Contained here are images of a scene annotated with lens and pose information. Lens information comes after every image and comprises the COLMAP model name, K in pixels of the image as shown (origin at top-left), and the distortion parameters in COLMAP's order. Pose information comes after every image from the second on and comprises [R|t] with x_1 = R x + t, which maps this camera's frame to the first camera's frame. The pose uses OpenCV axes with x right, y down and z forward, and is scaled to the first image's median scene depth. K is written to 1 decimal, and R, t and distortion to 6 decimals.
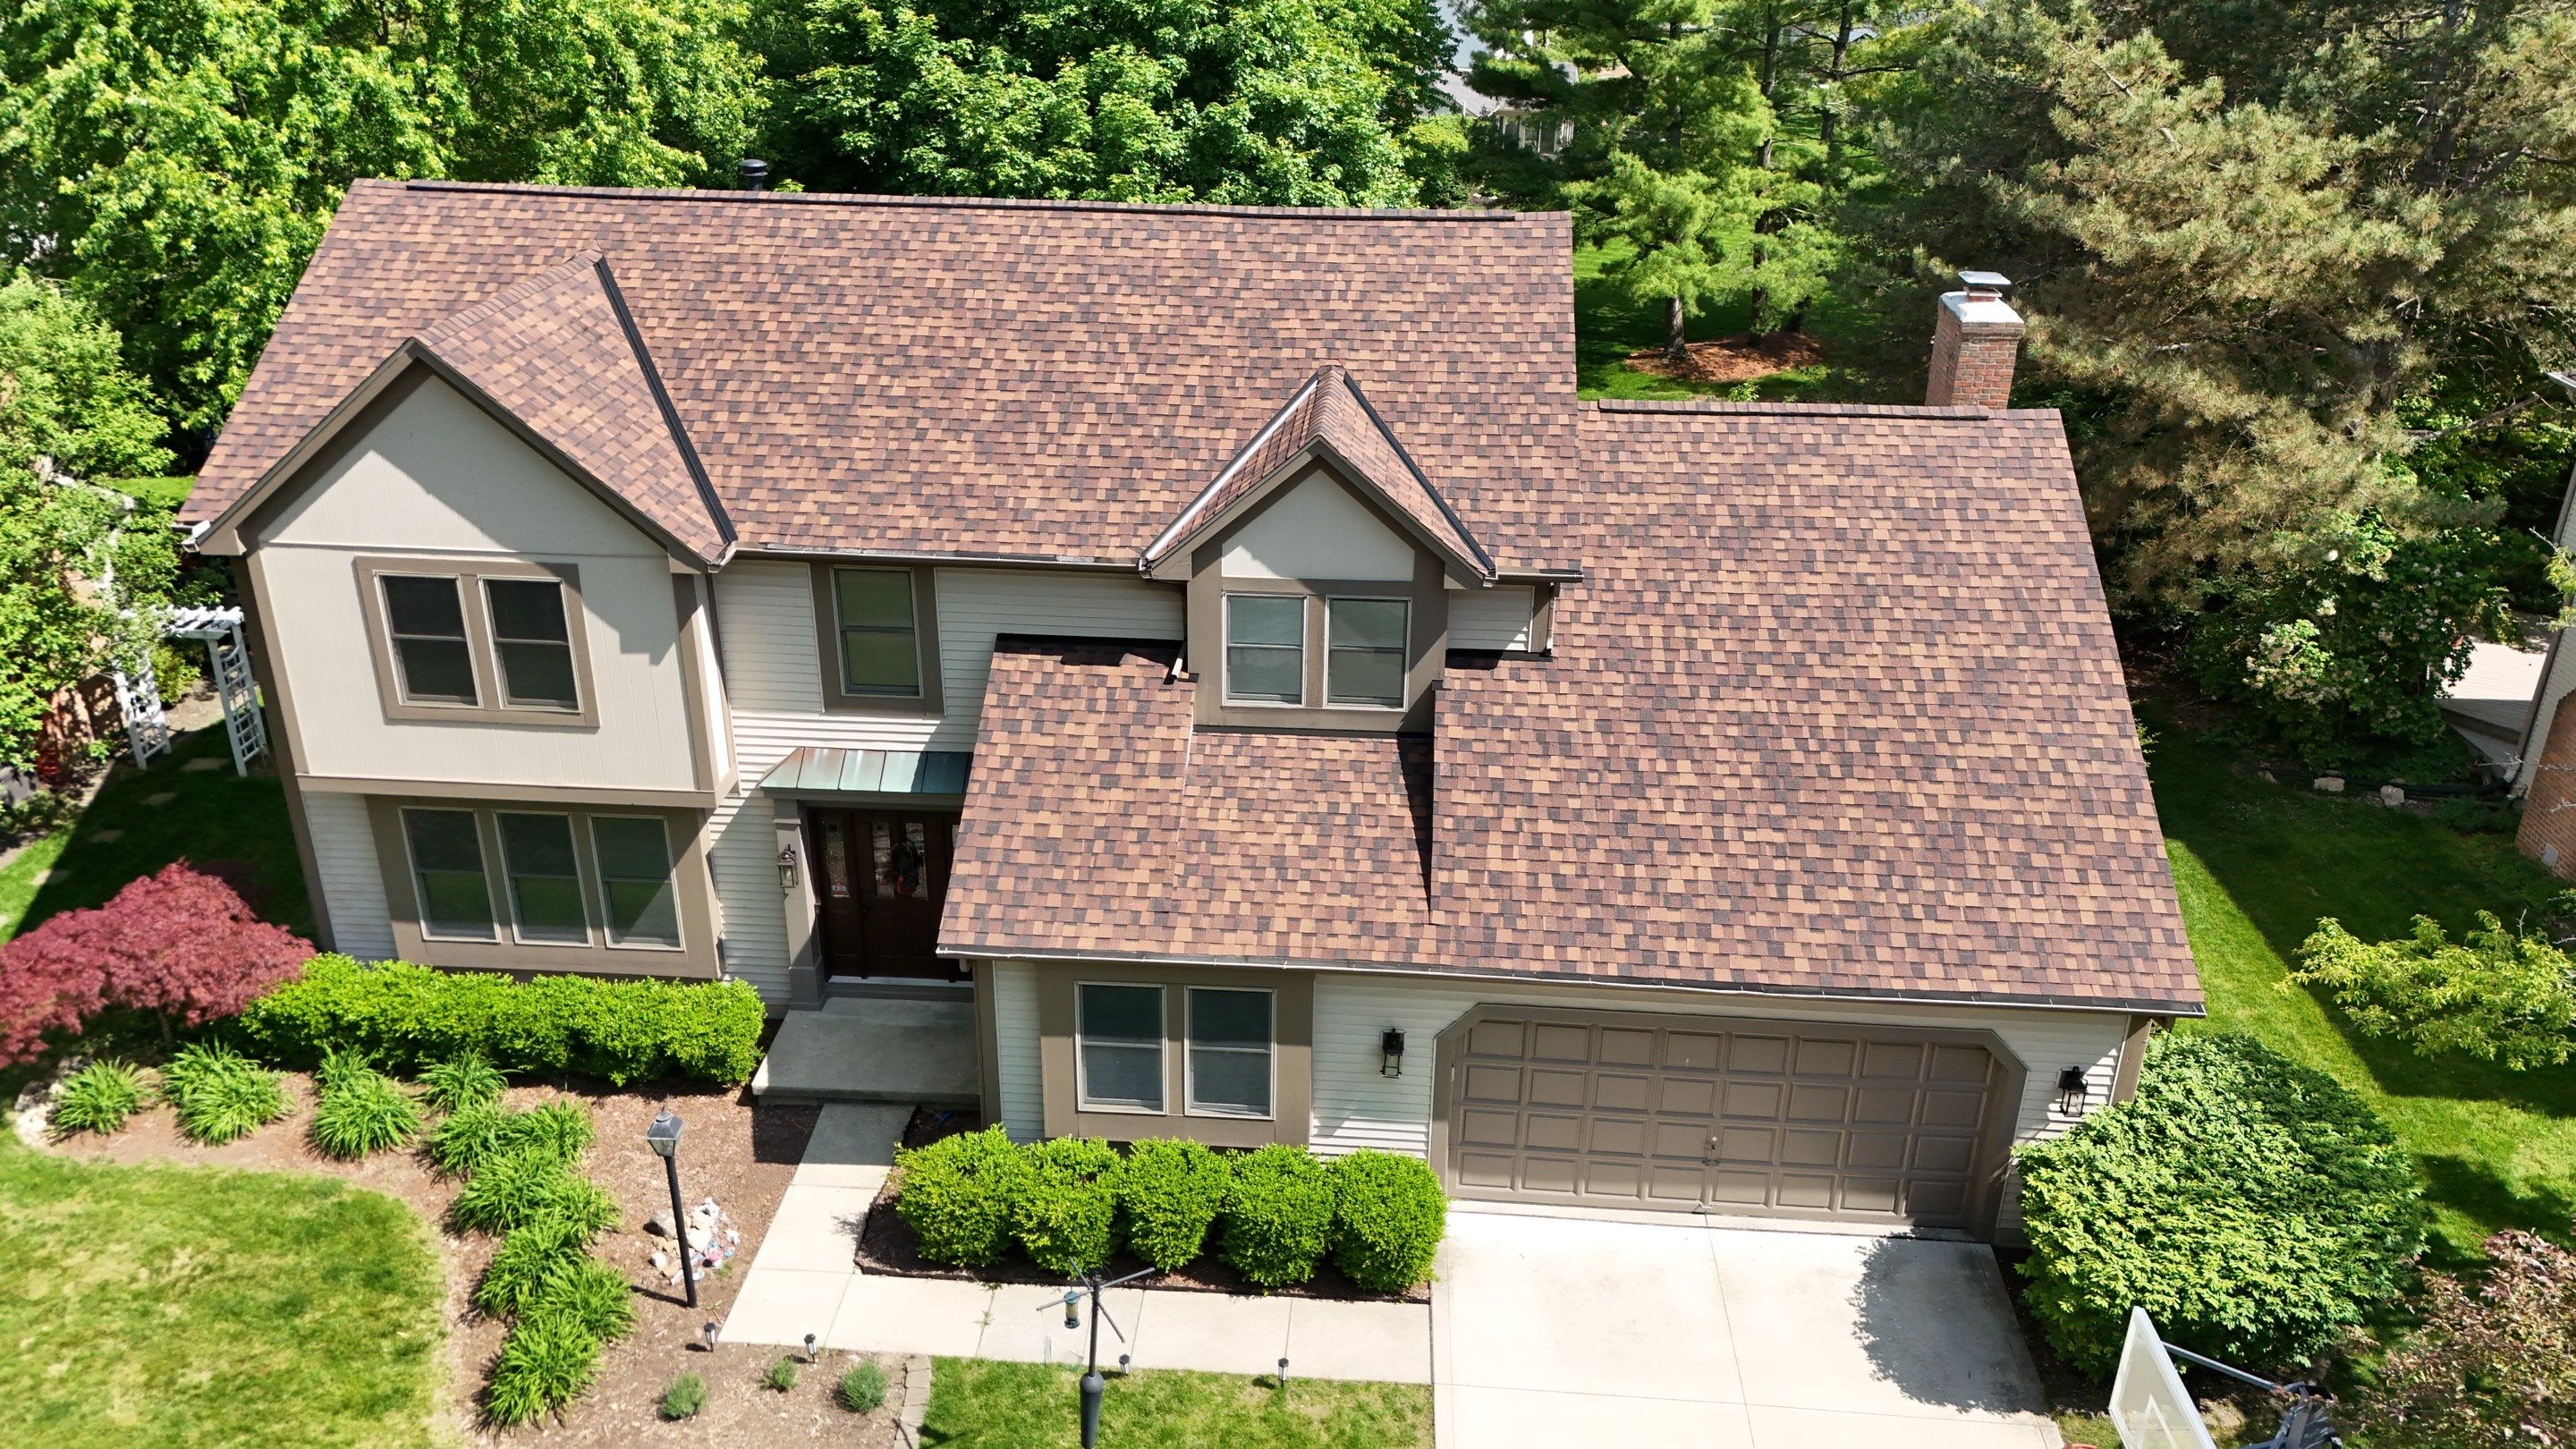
lens RADIAL K [[1890.8, 0, 1278.0], [0, 1890.8, 725.0], [0, 0, 1]] dist [0.074268, -0.074171]
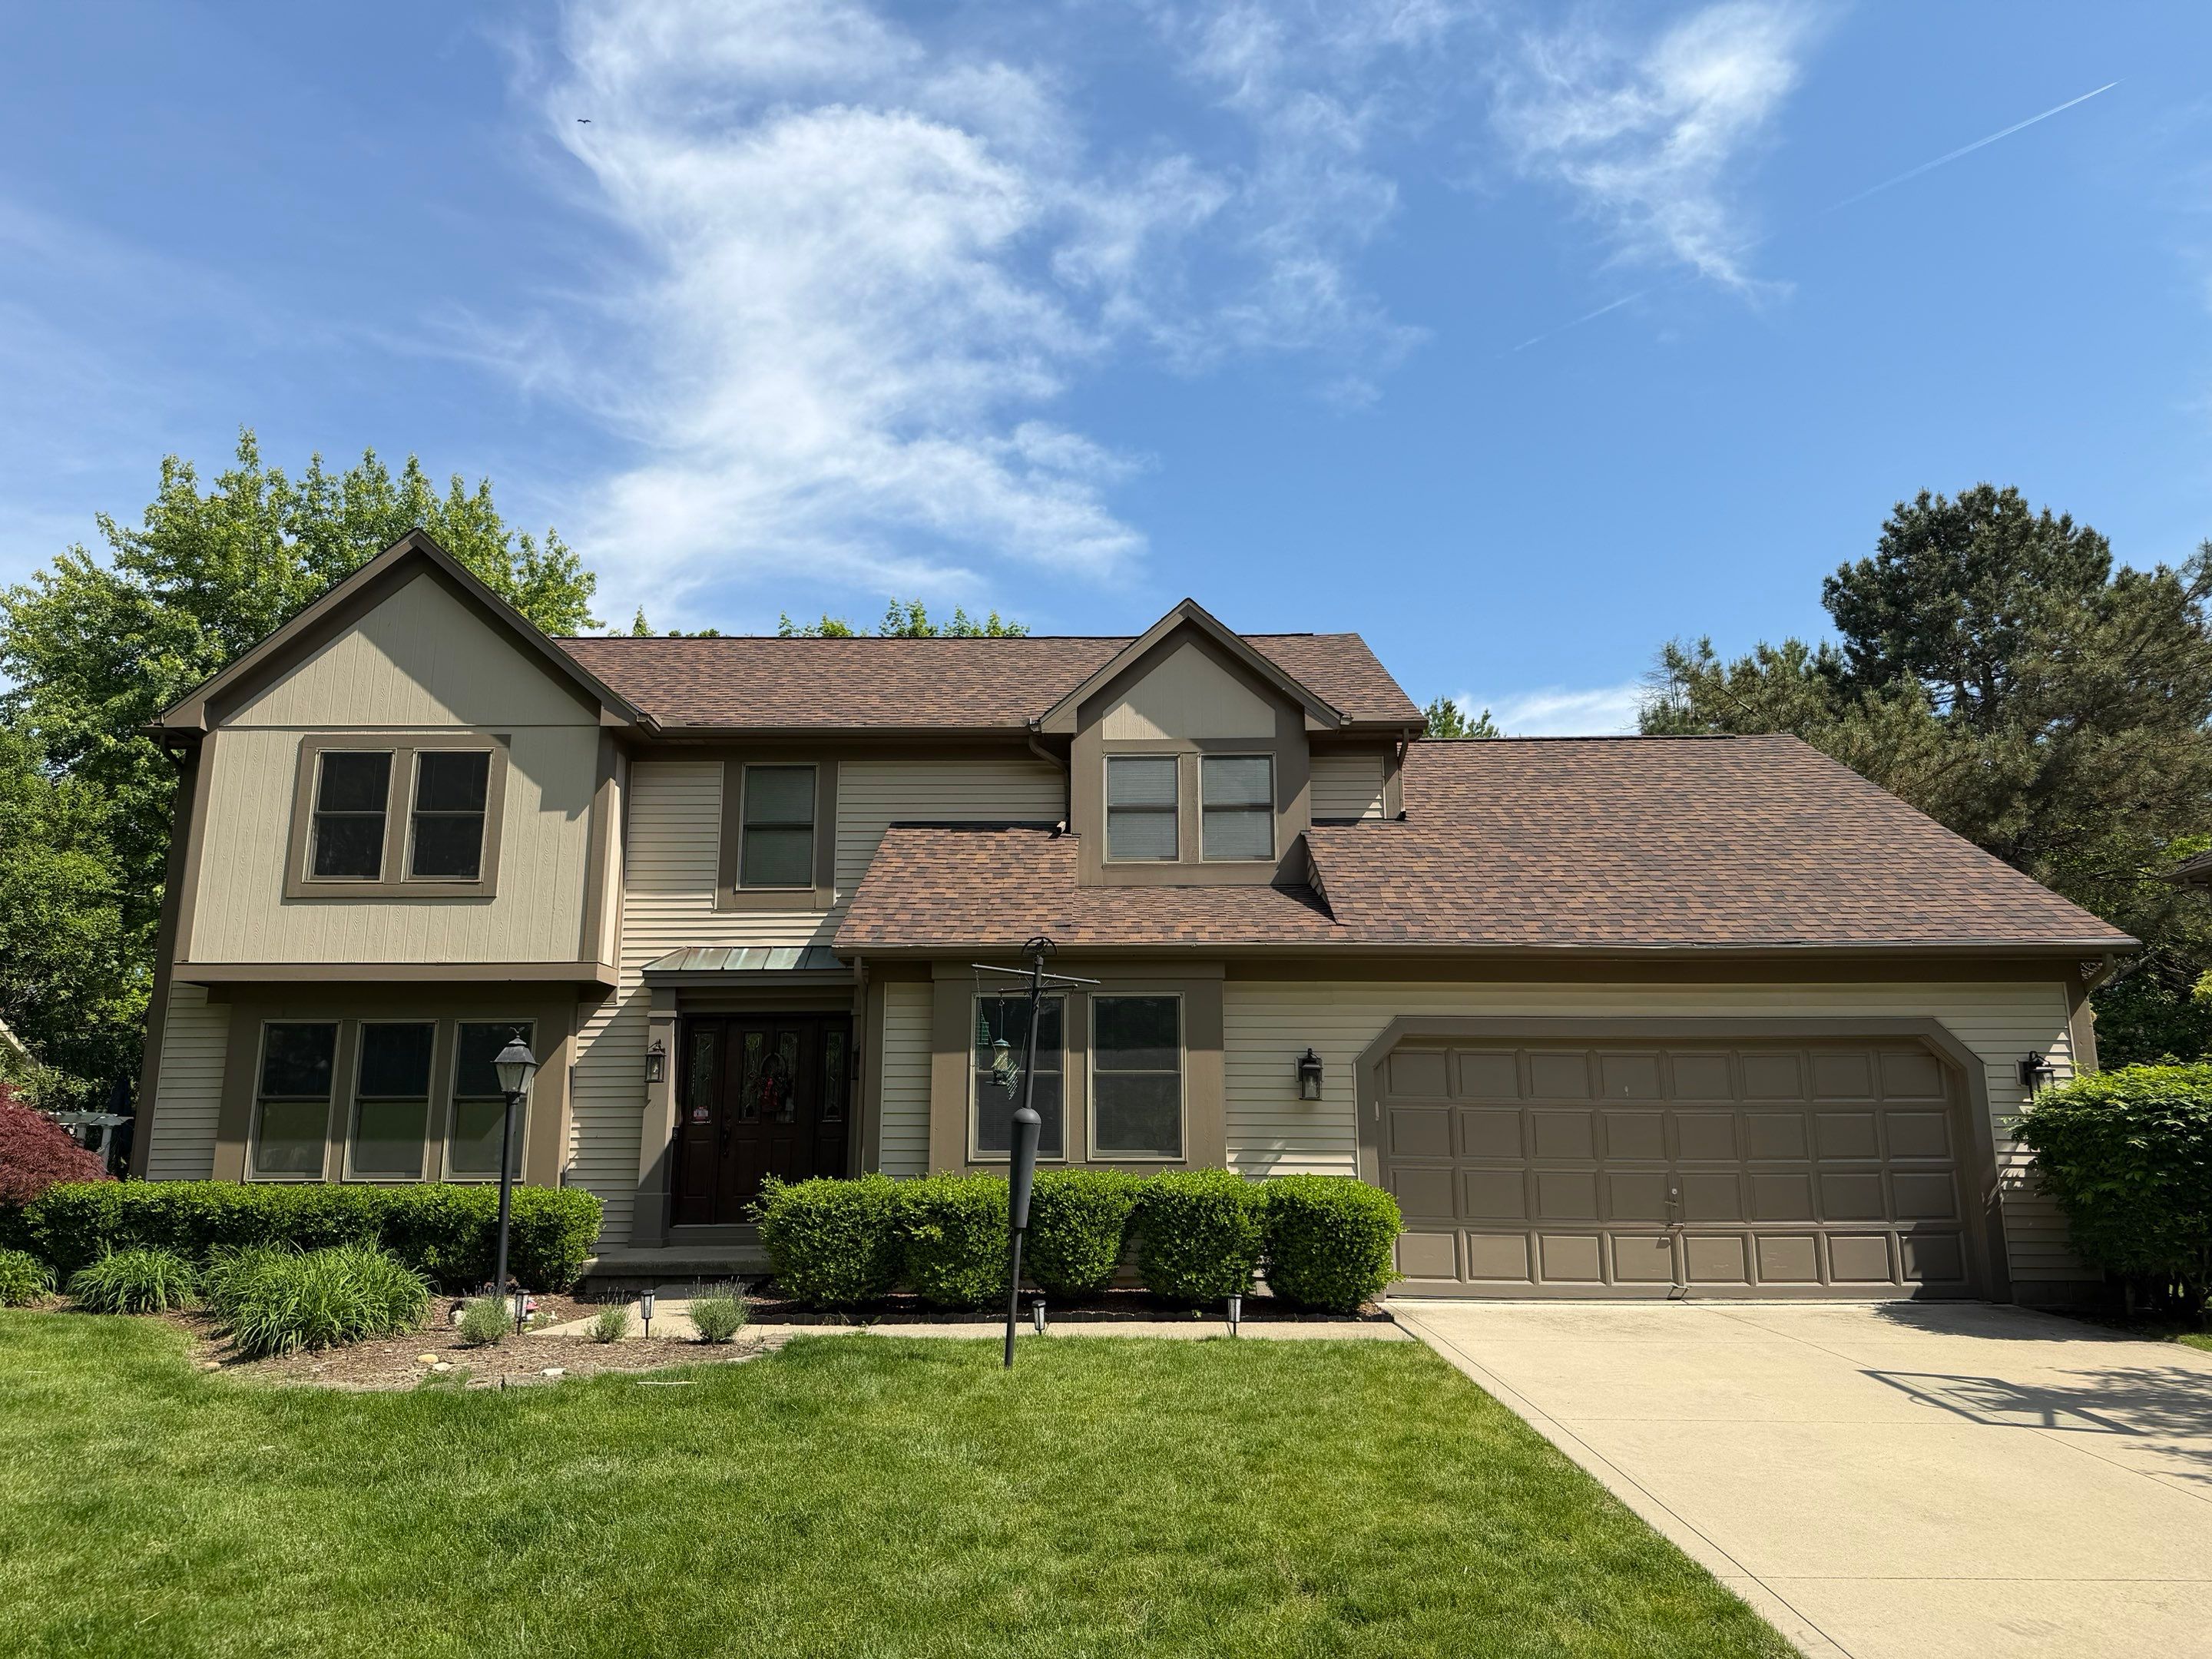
lens RADIAL K [[1528.7, 0, 1102.8], [0, 1528.7, 836.5], [0, 0, 1]] dist [0.043277, -0.038985]
pose [[0.998527, 0.000086, 0.054251, -0.076629], [0.032713, 0.796787, -0.603375, 0.493462], [-0.043278, 0.604261, 0.795610, 0.315894]]
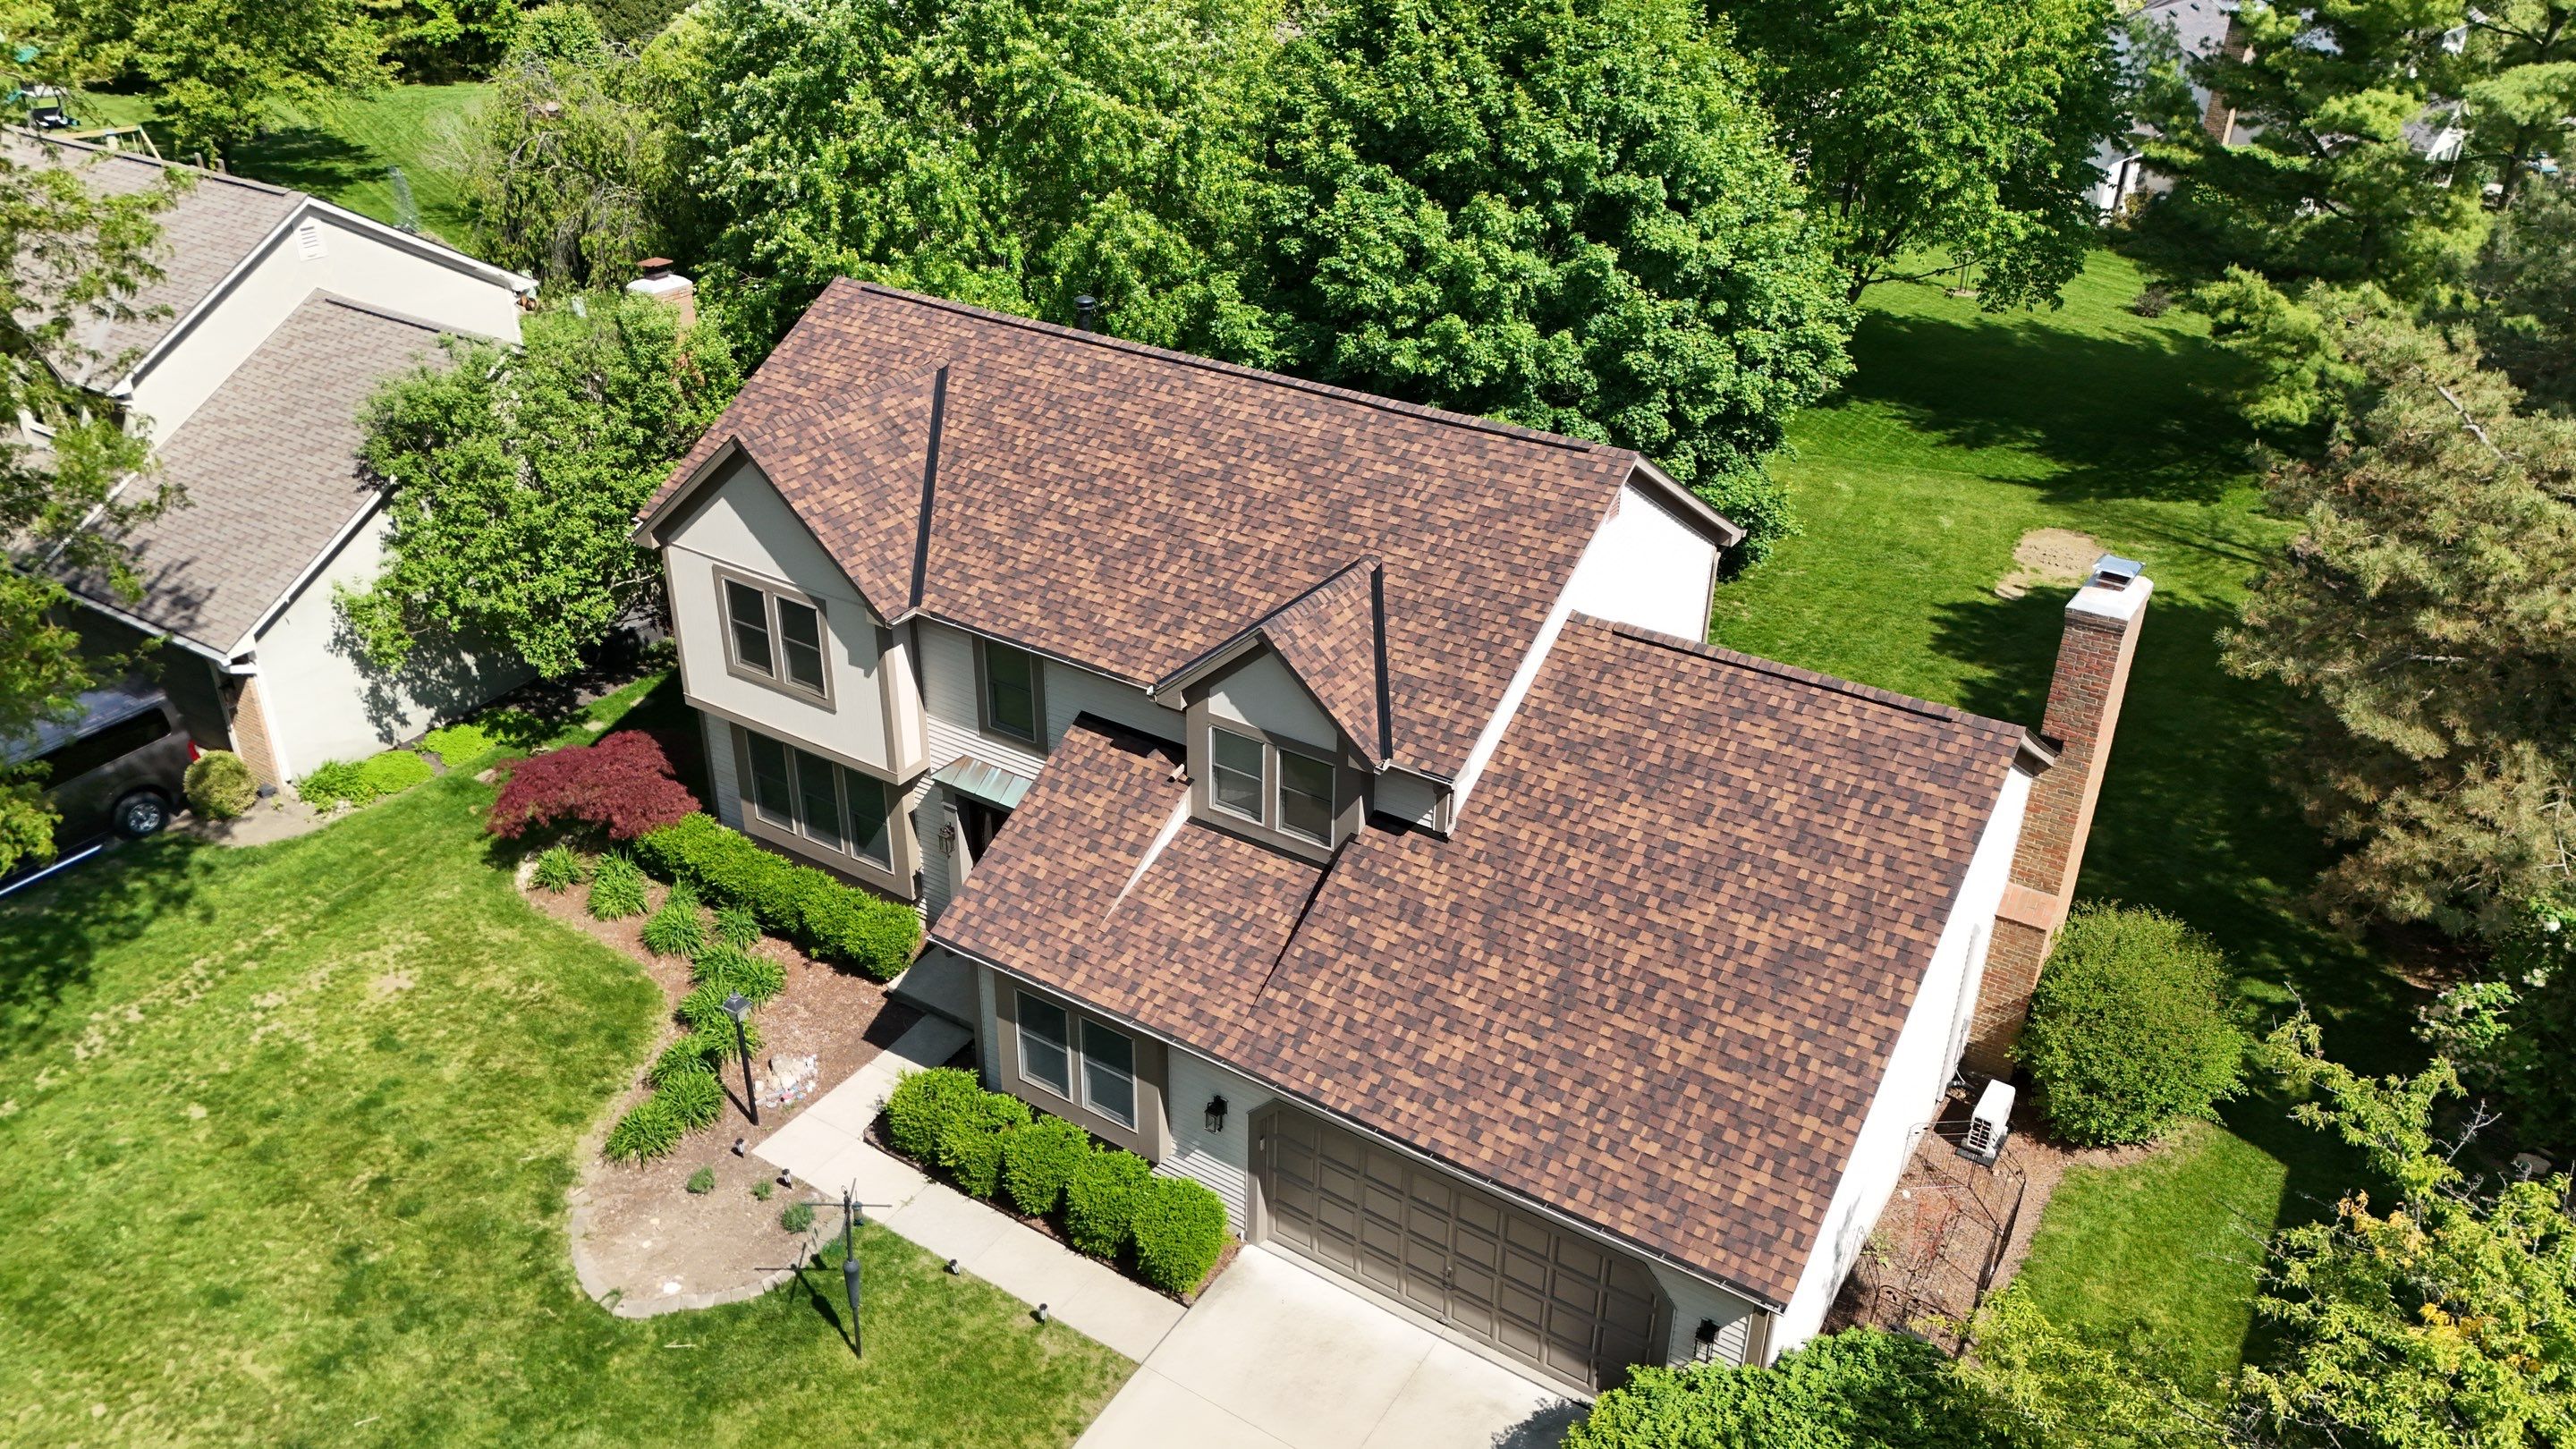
lens RADIAL K [[1890.8, 0, 1270.6], [0, 1890.8, 717.5], [0, 0, 1]] dist [0.074268, -0.074171]
pose [[0.869360, 0.231956, -0.436360, 0.548311], [-0.206830, 0.972726, 0.105005, -0.212365], [0.448815, -0.001035, 0.893624, -0.113855]]
